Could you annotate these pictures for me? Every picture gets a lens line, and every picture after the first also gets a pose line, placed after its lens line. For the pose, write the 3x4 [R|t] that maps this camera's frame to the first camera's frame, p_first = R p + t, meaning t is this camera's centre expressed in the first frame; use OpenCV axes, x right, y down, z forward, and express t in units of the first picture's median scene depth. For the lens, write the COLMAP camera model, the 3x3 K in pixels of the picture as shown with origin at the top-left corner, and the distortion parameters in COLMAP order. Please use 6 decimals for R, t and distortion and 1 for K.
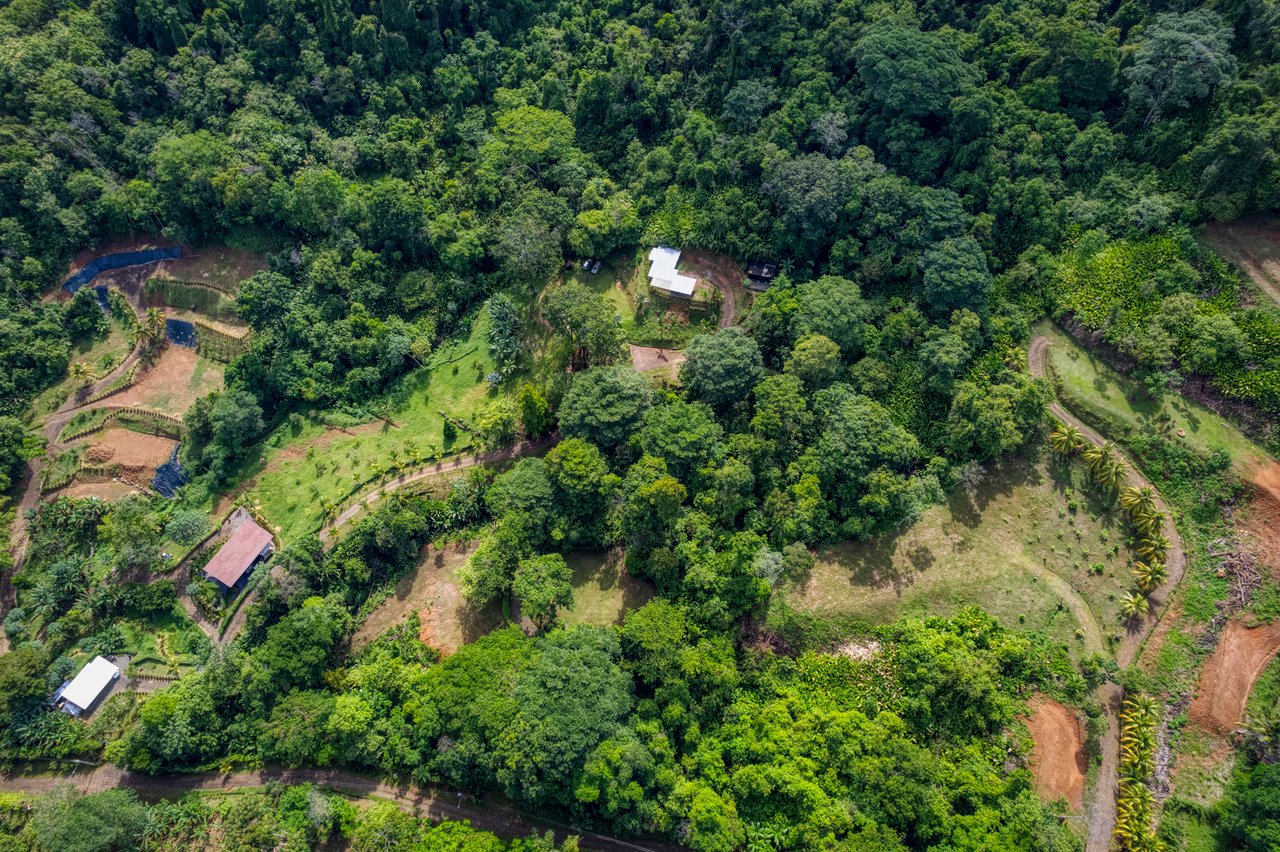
lens RADIAL K [[816.9, 0, 637.7], [0, 816.9, 435.7], [0, 0, 1]] dist [-0.078454, 0.072197]
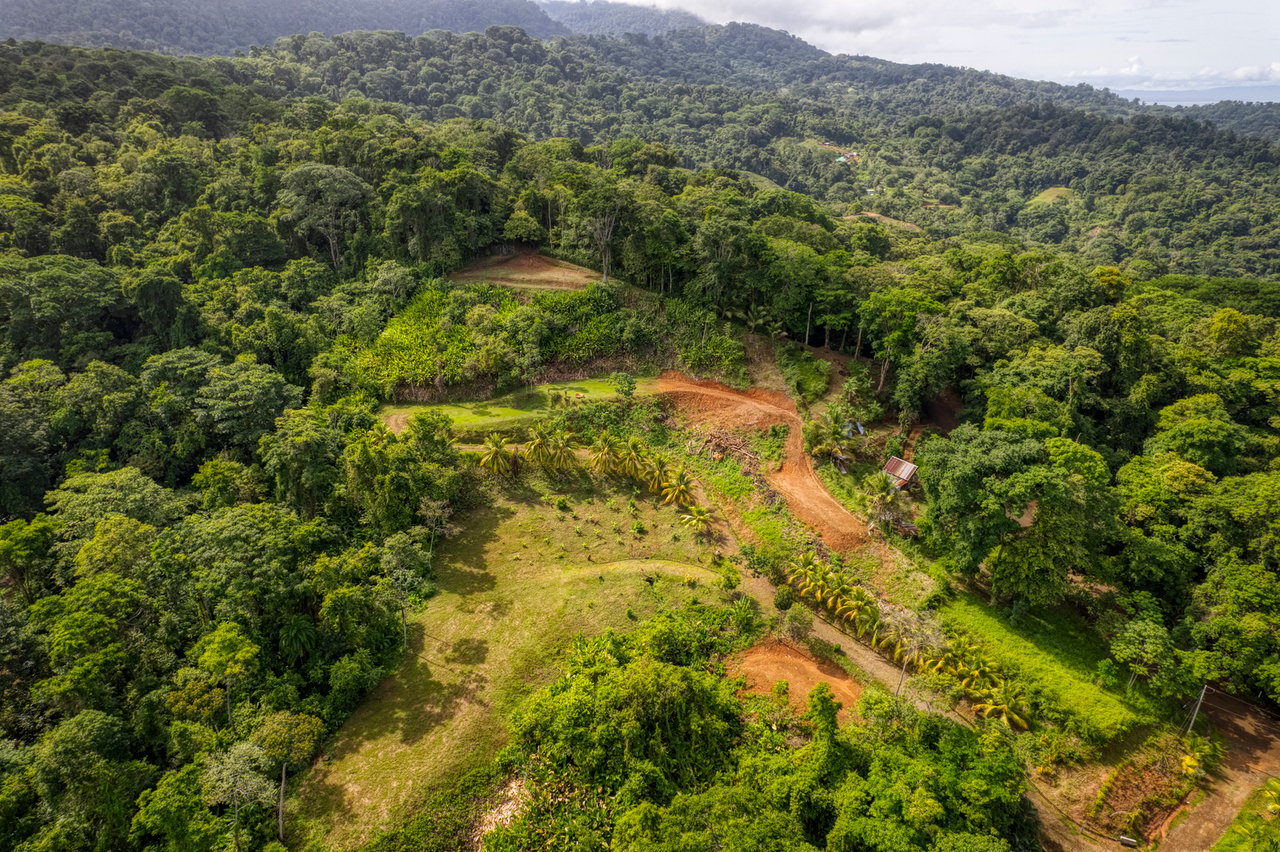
lens RADIAL K [[816.9, 0, 635.6], [0, 816.9, 433.2], [0, 0, 1]] dist [-0.078454, 0.072197]
pose [[0.540092, -0.338923, 0.770345, -0.001765], [0.725245, 0.651821, -0.221696, 0.258220], [-0.426989, 0.678425, 0.597846, 0.435109]]
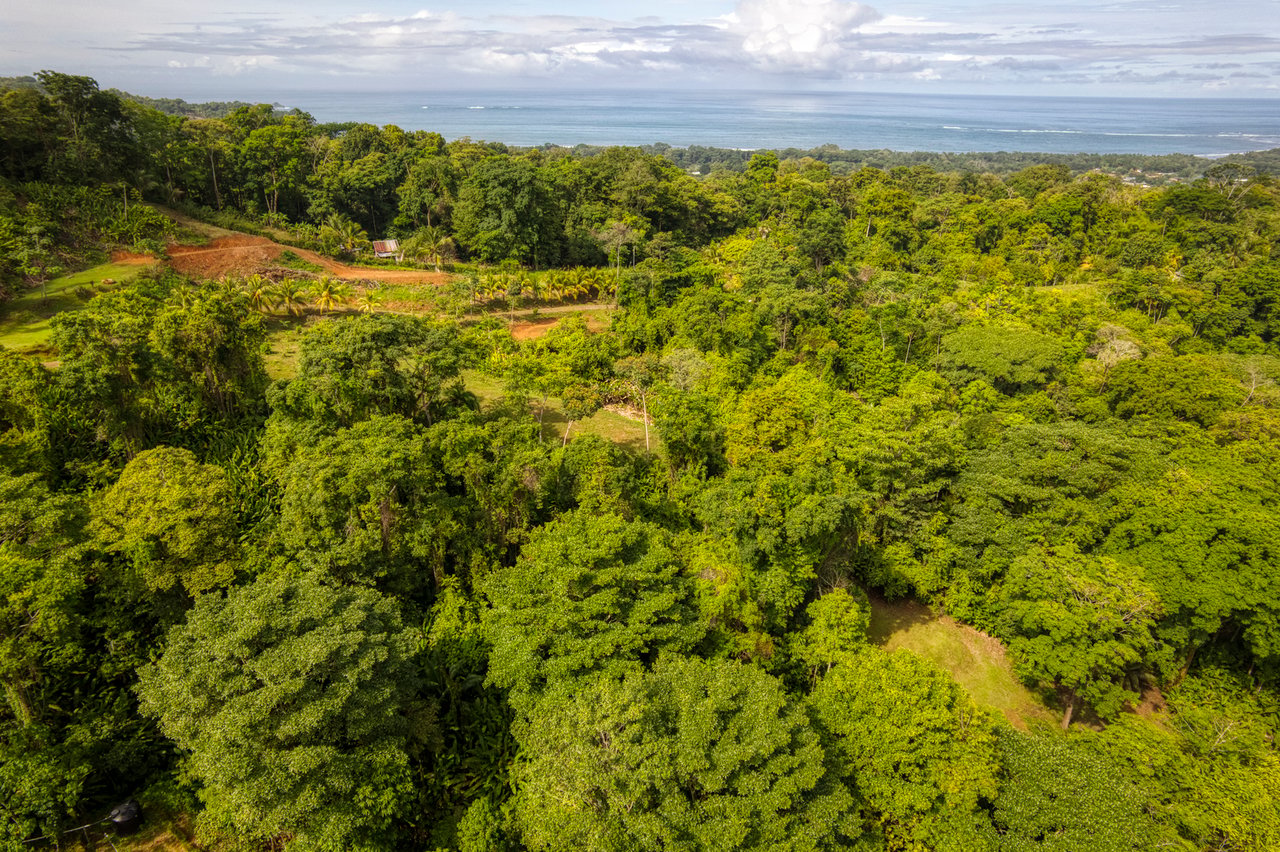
lens RADIAL K [[816.9, 0, 639.8], [0, 816.9, 431.5], [0, 0, 1]] dist [-0.078454, 0.072197]
pose [[-0.772209, -0.267129, 0.576485, -0.149356], [0.540430, 0.200966, 0.817036, -0.297751], [-0.334108, 0.942473, -0.010824, 0.927475]]
